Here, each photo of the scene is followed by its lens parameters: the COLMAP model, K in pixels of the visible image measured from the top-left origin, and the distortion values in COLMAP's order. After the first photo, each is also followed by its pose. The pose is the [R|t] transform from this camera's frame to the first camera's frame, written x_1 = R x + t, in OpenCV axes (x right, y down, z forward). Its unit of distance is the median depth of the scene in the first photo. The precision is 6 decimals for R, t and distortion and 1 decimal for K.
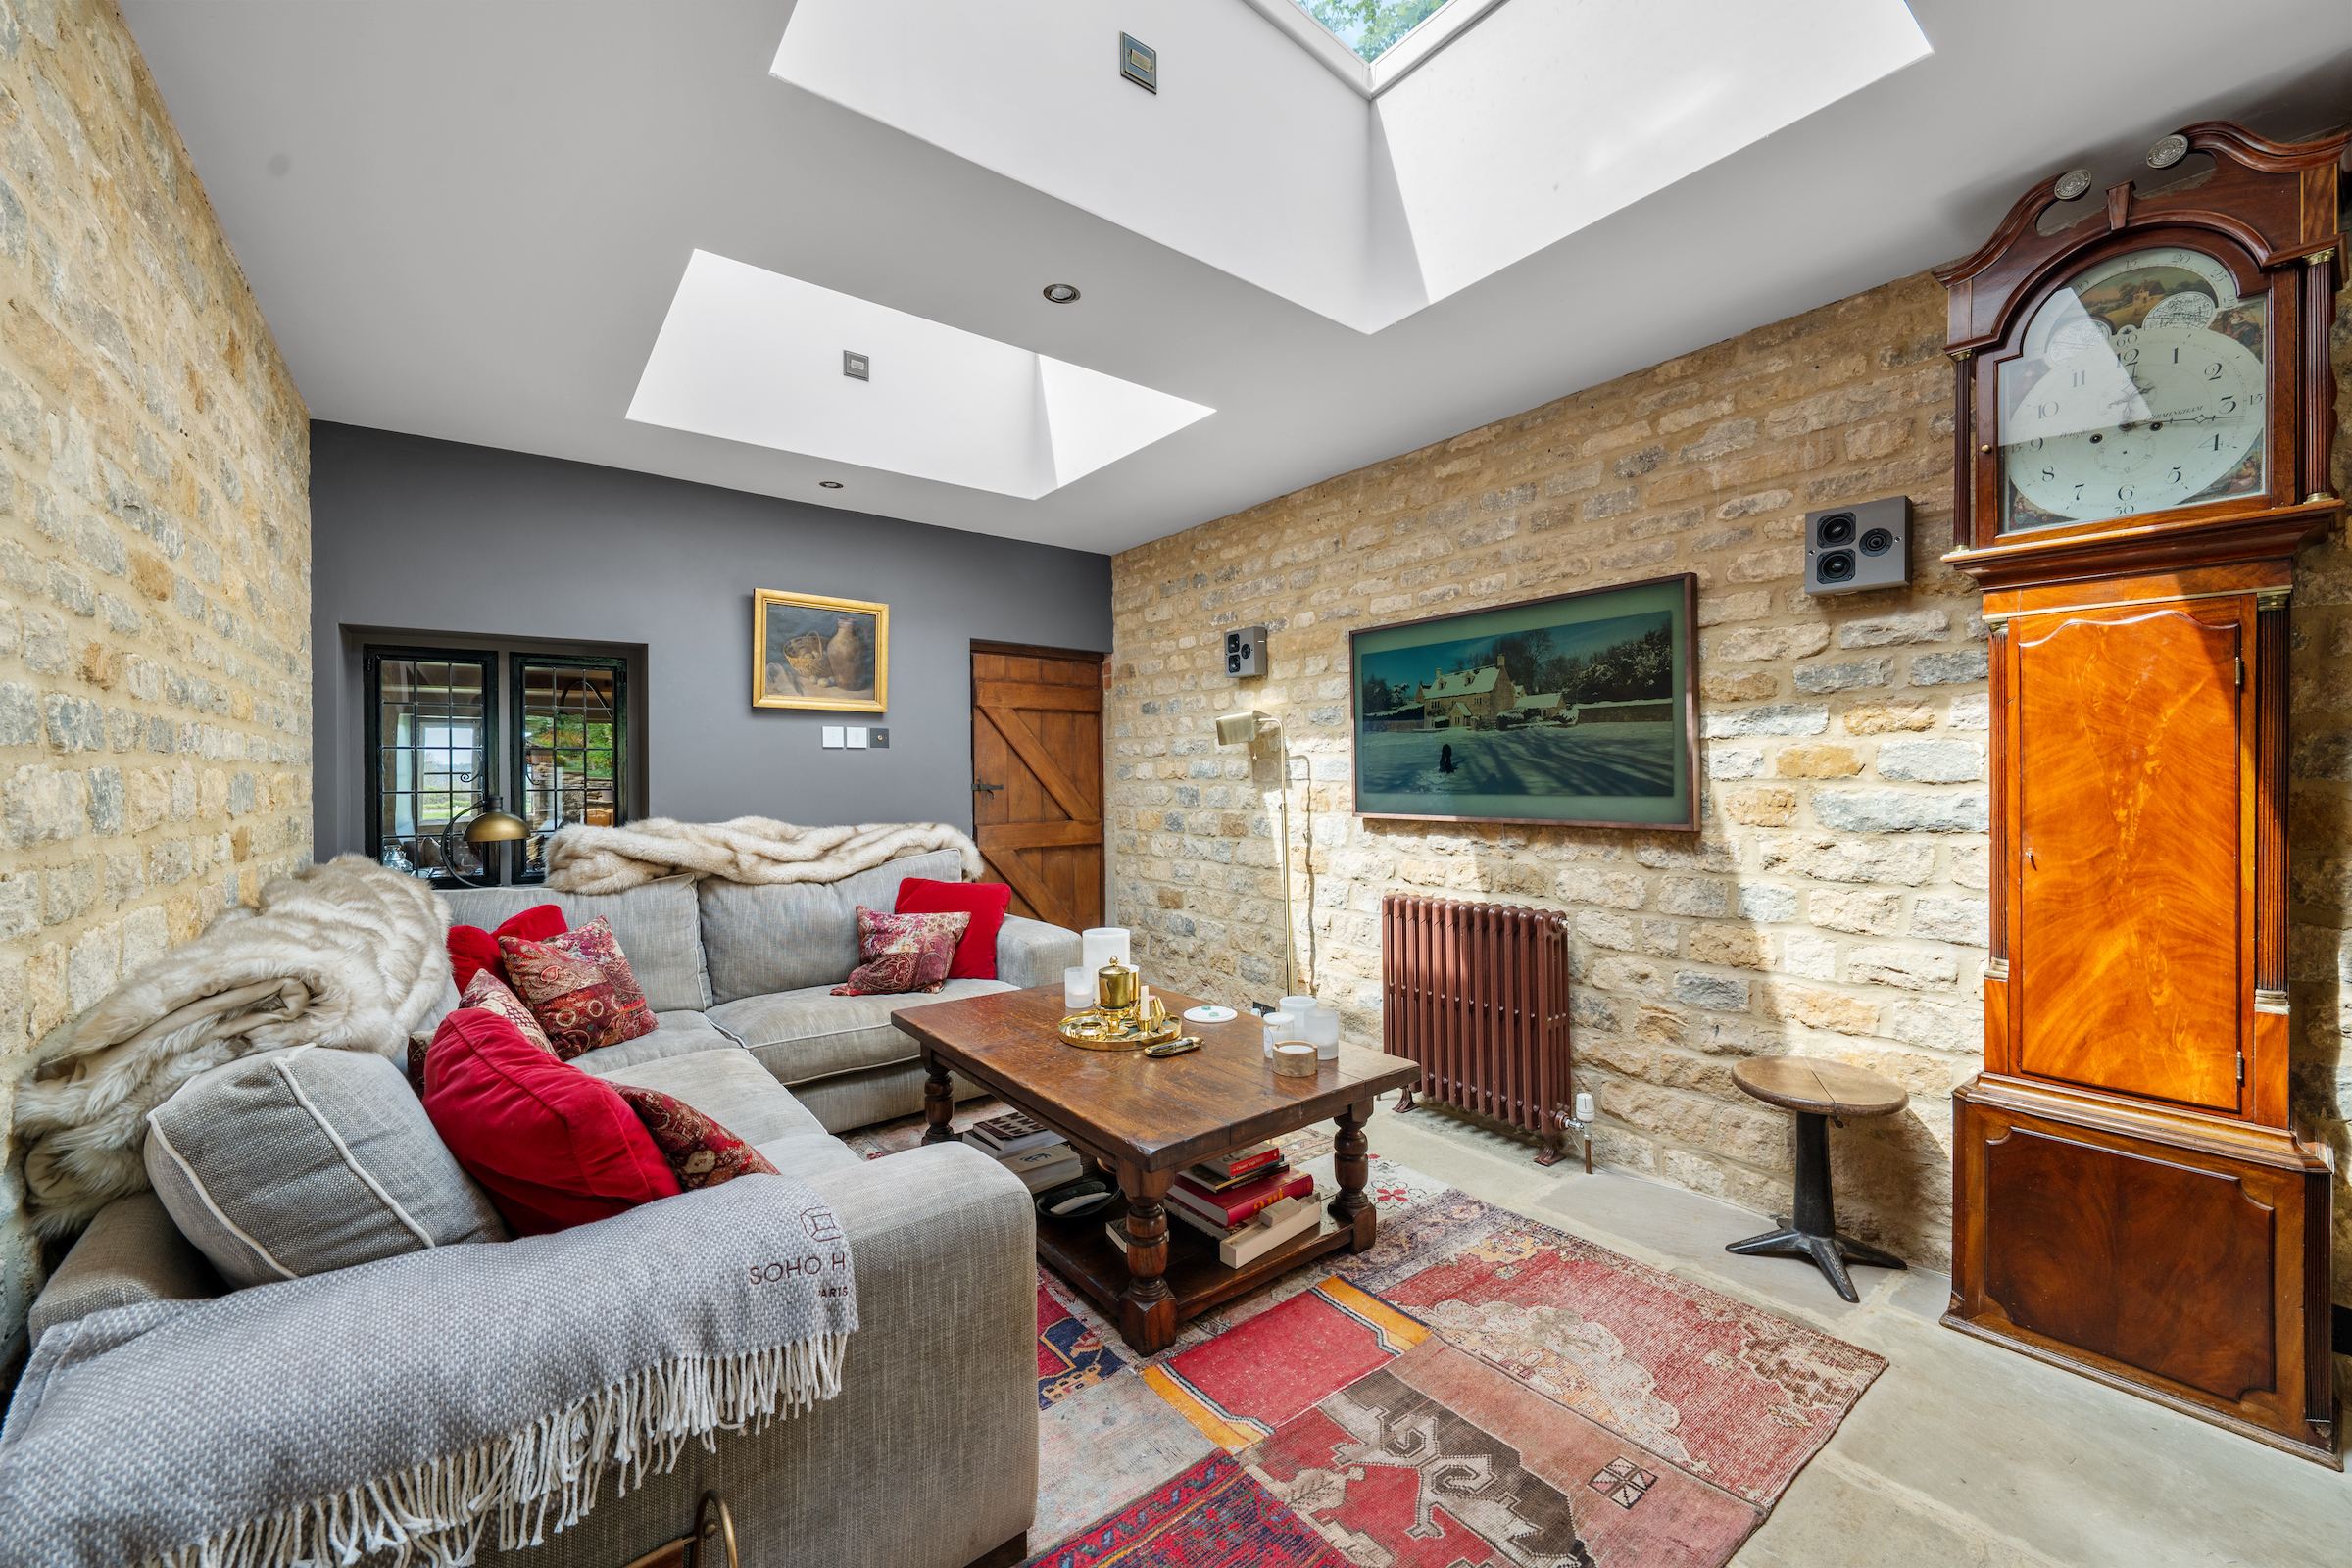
lens RADIAL K [[915.7, 0, 1181.6], [0, 915.7, 775.1], [0, 0, 1]] dist [-0.003756, 0.000437]
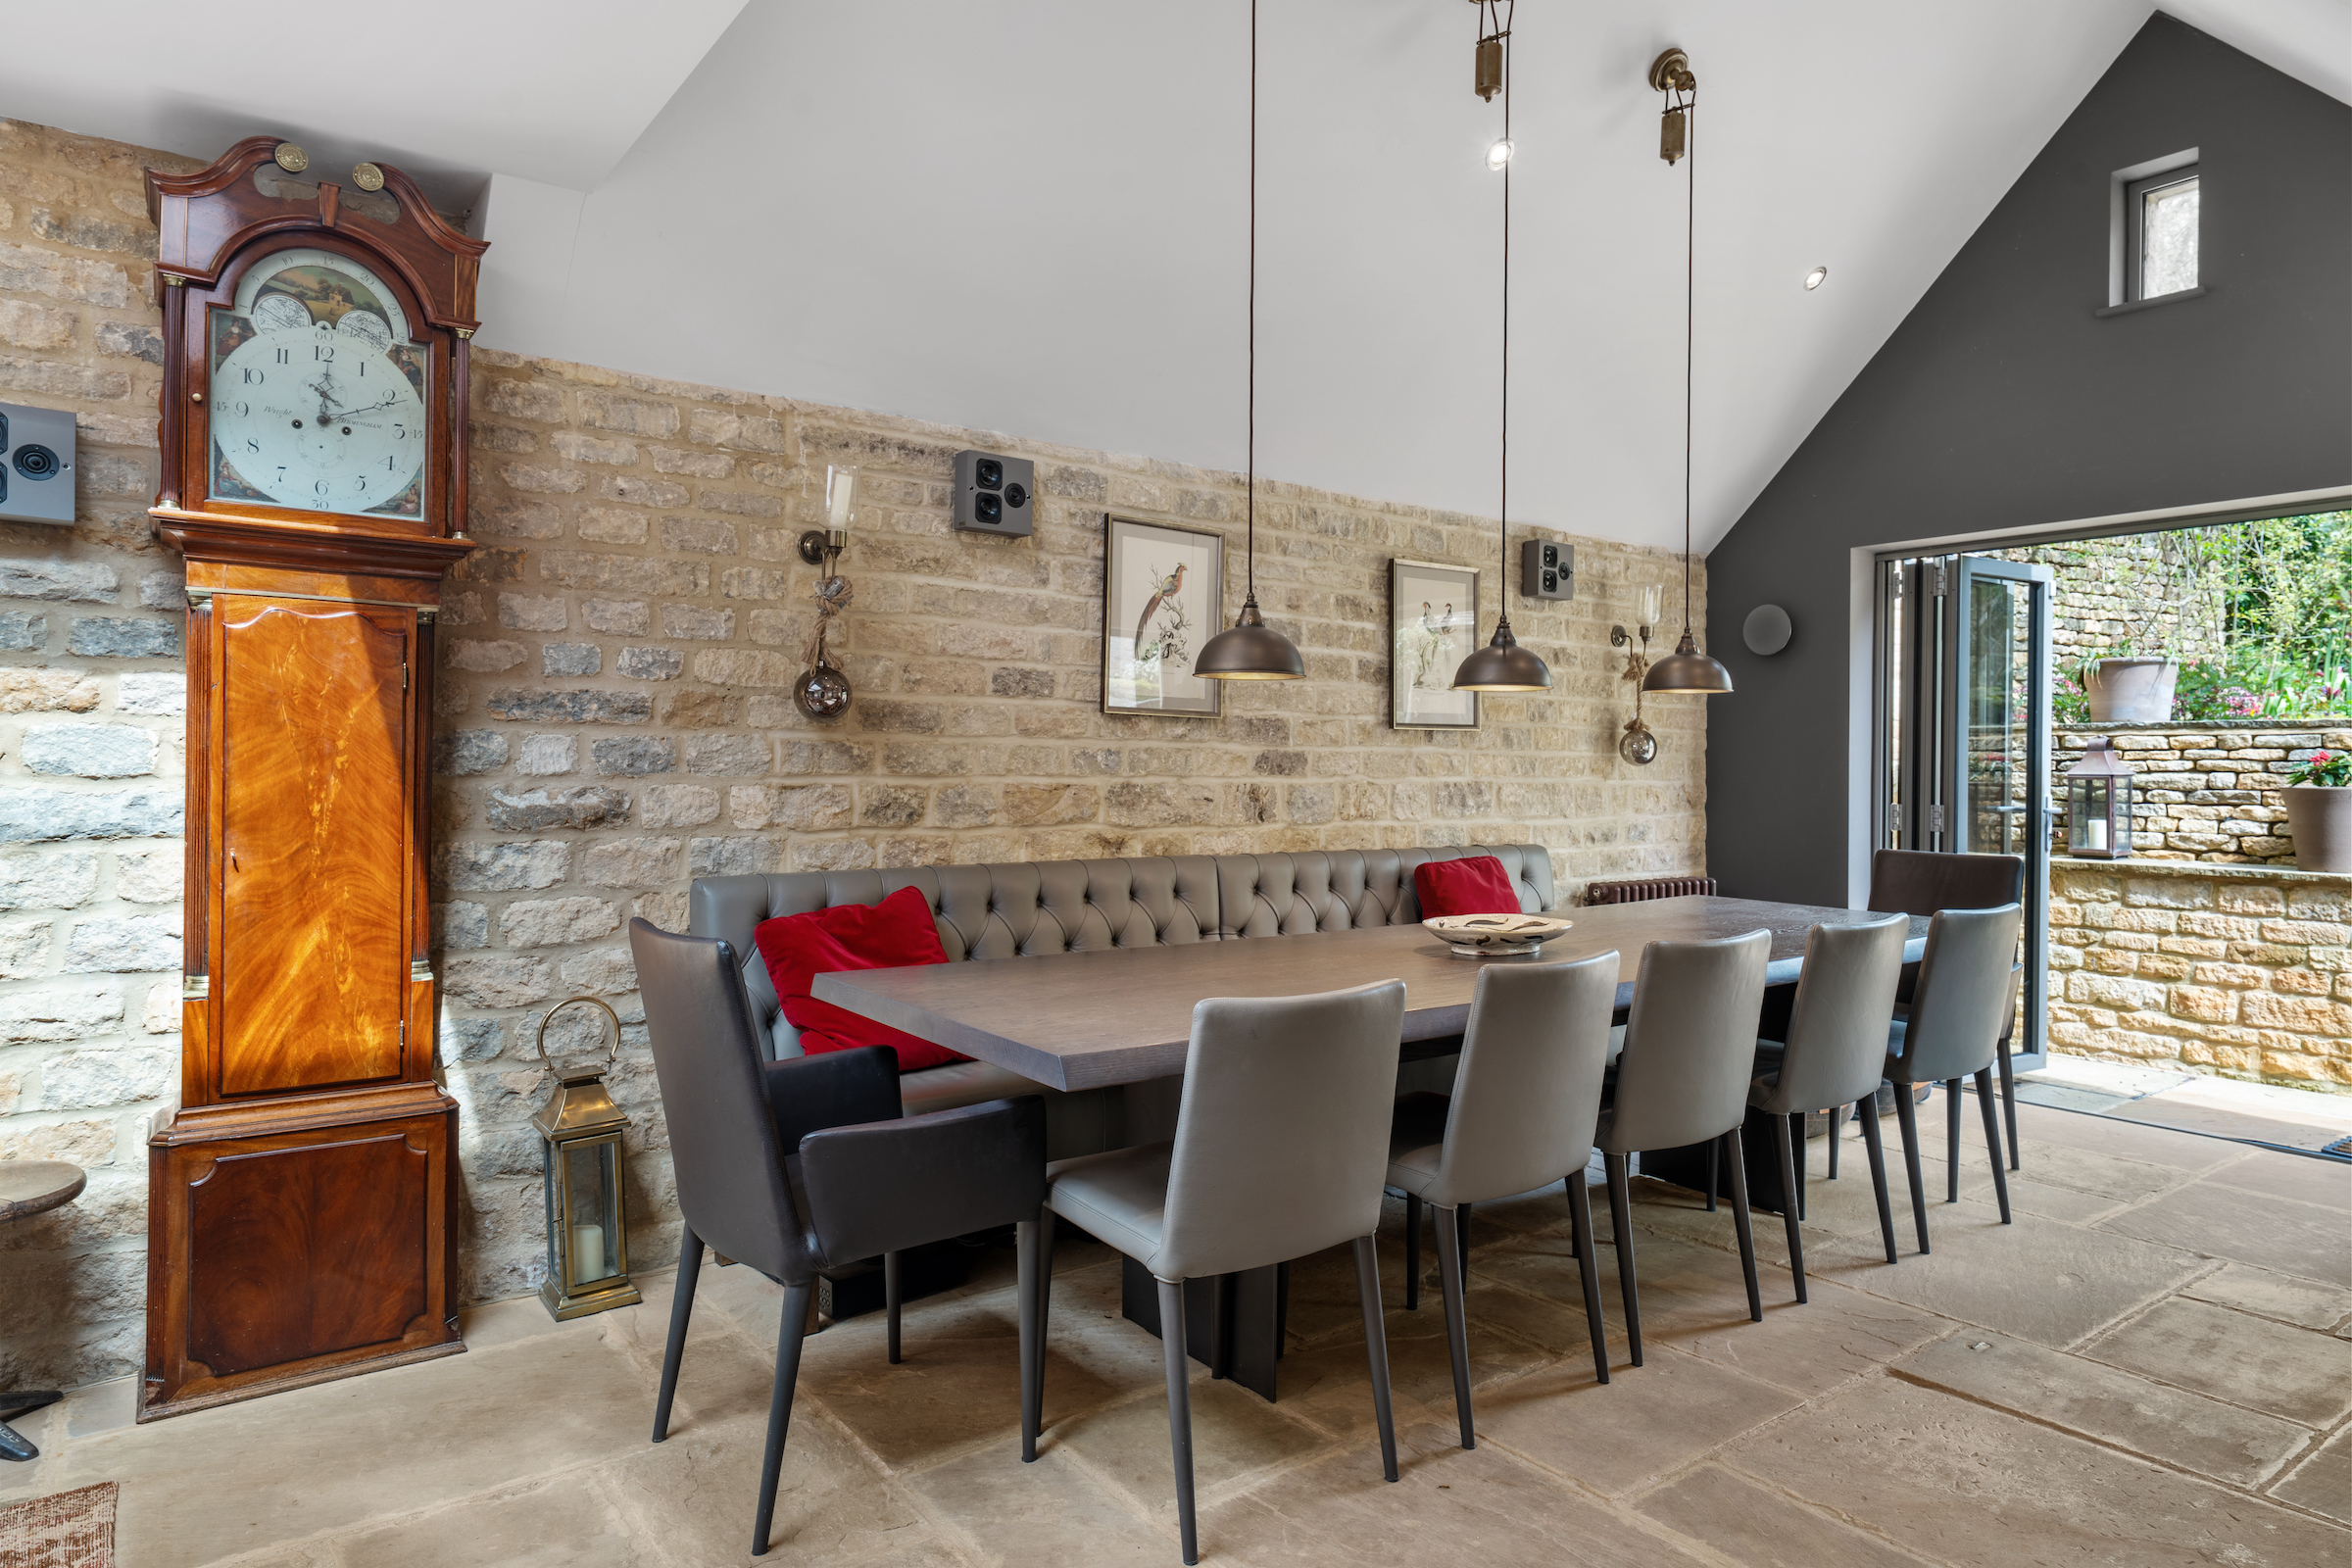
lens RADIAL K [[1372.1, 0, 1160.3], [0, 1372.1, 780.9], [0, 0, 1]] dist [0.006311, 0.000101]
pose [[0.036833, -0.000763, 0.999321, -0.427413], [-0.006609, 0.999978, 0.001007, 0.004671], [-0.999300, -0.006641, 0.036828, 0.021240]]
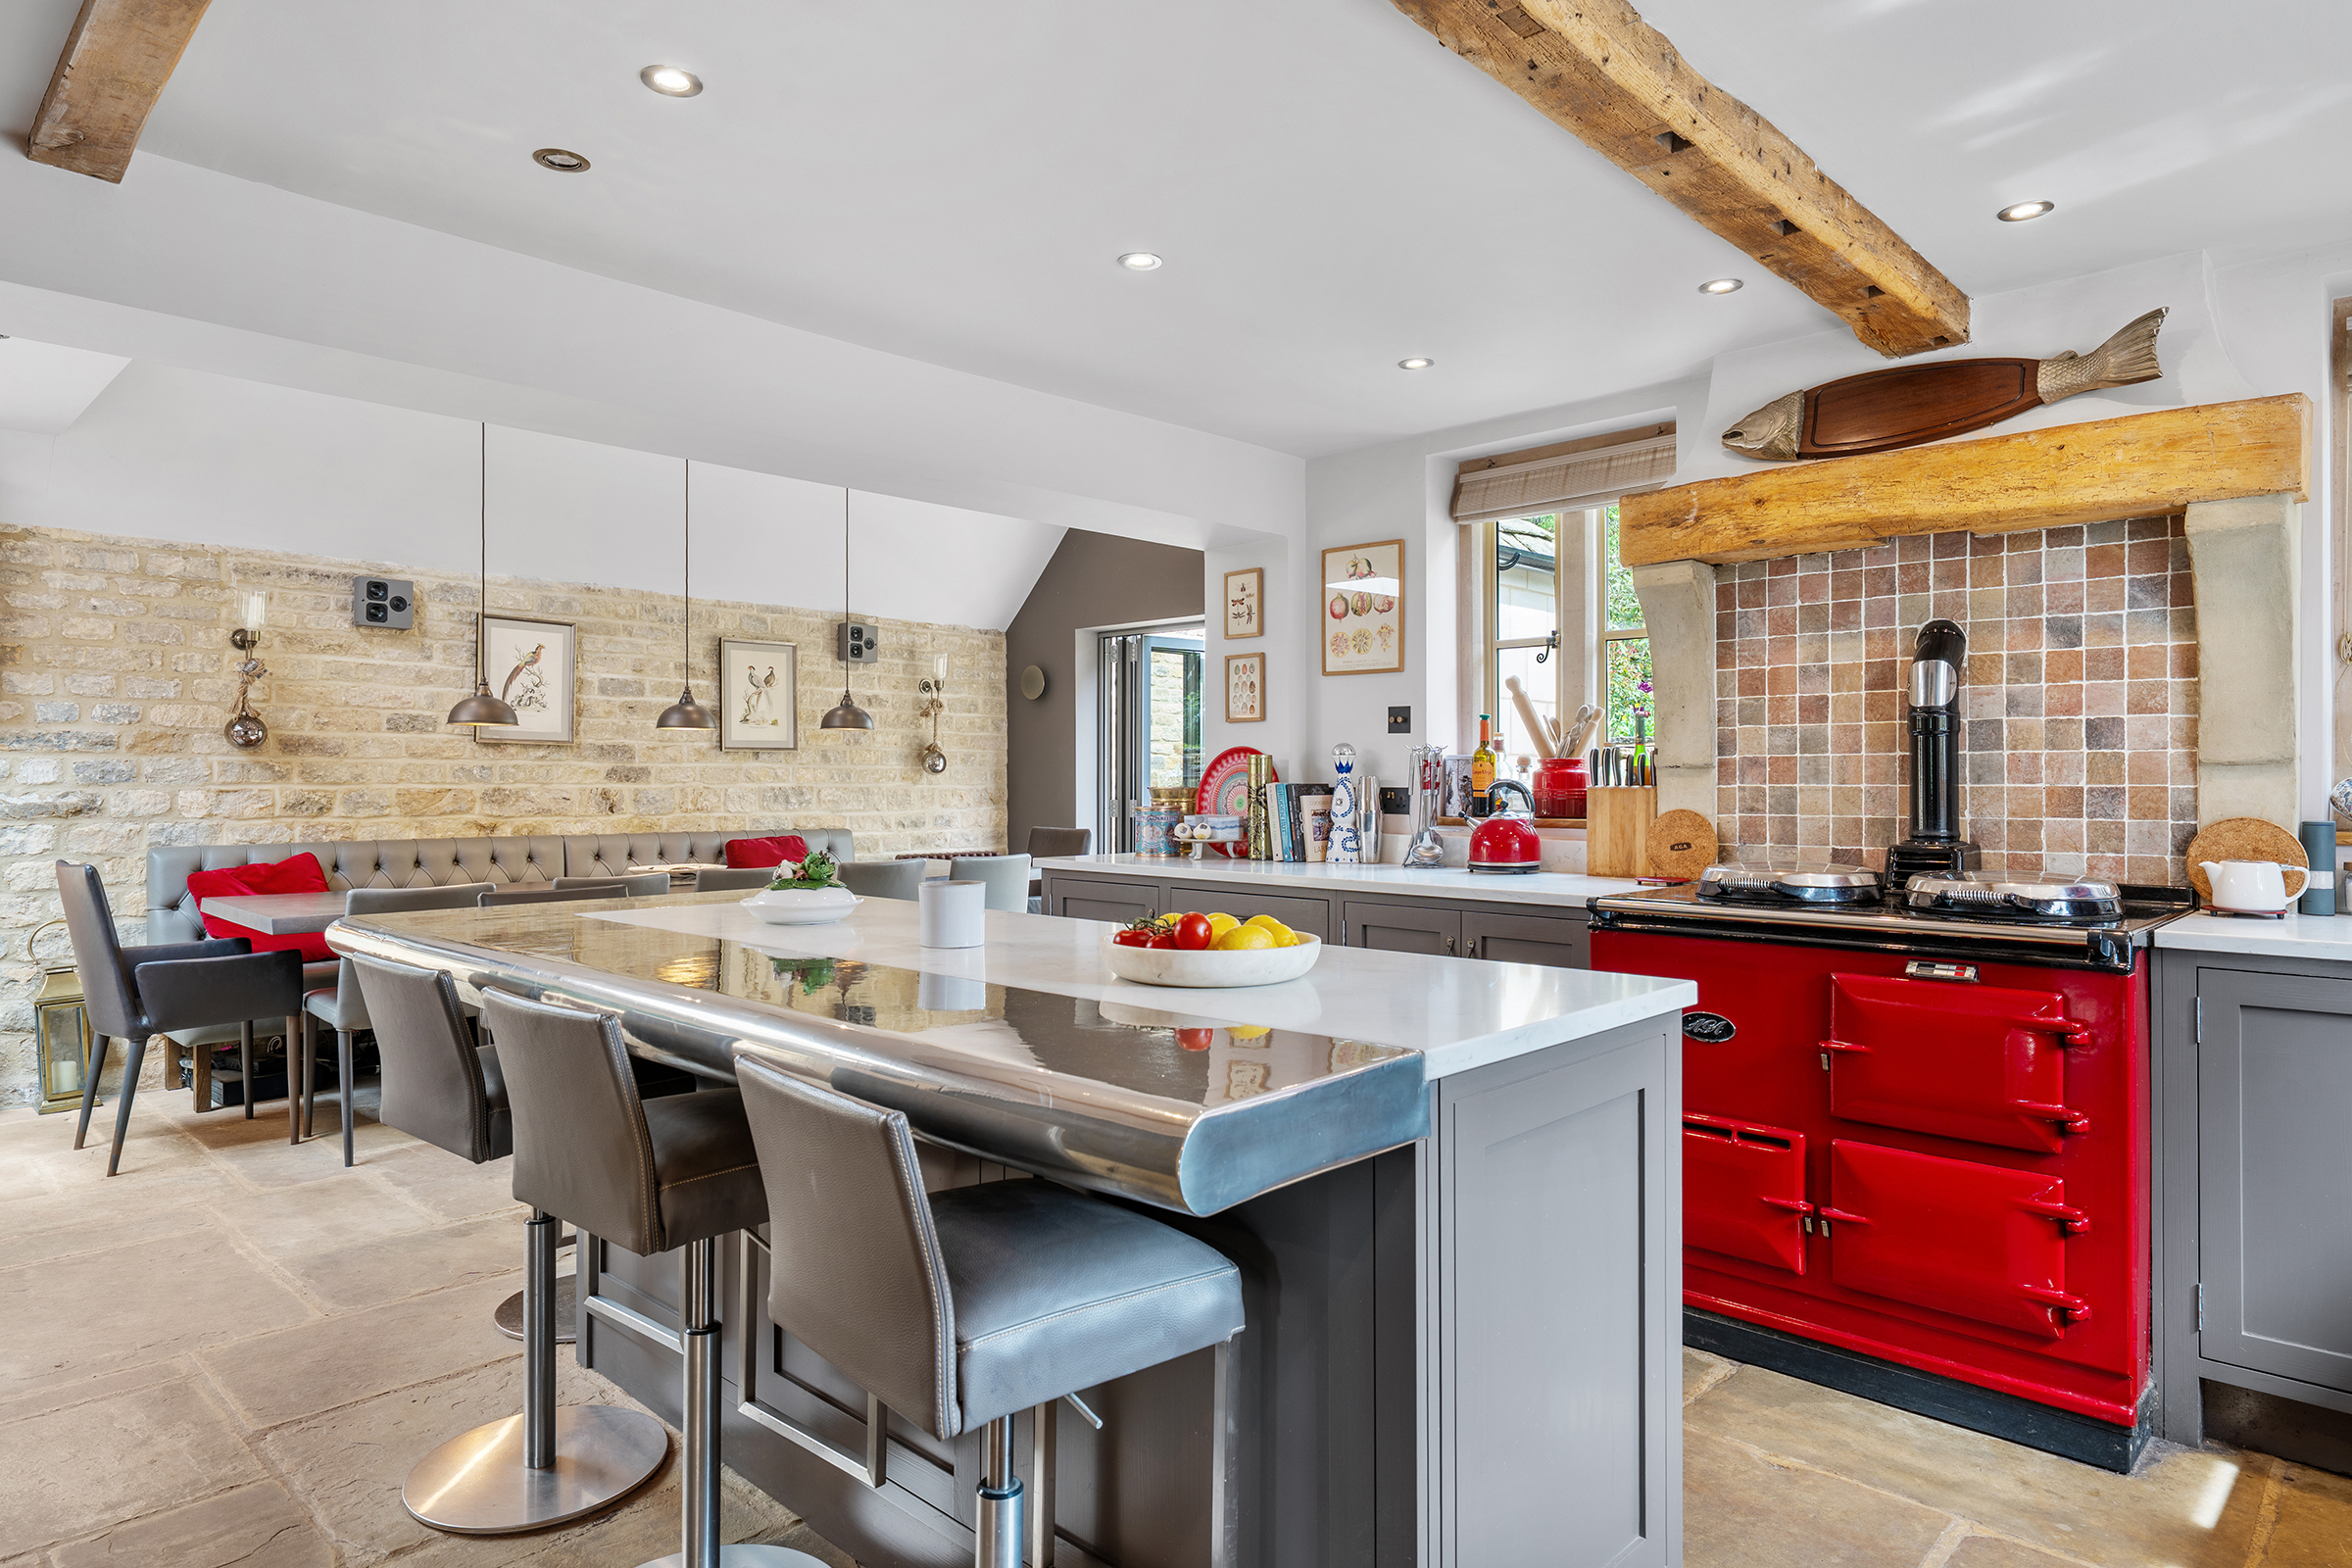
lens RADIAL K [[1372.1, 0, 1192.1], [0, 1372.1, 780.3], [0, 0, 1]] dist [0.006311, 0.000101]
pose [[-0.106700, 0.006612, 0.994269, -1.652760], [-0.001286, 0.999976, -0.006788, 0.012129], [-0.994290, -0.002003, -0.106689, -1.077564]]
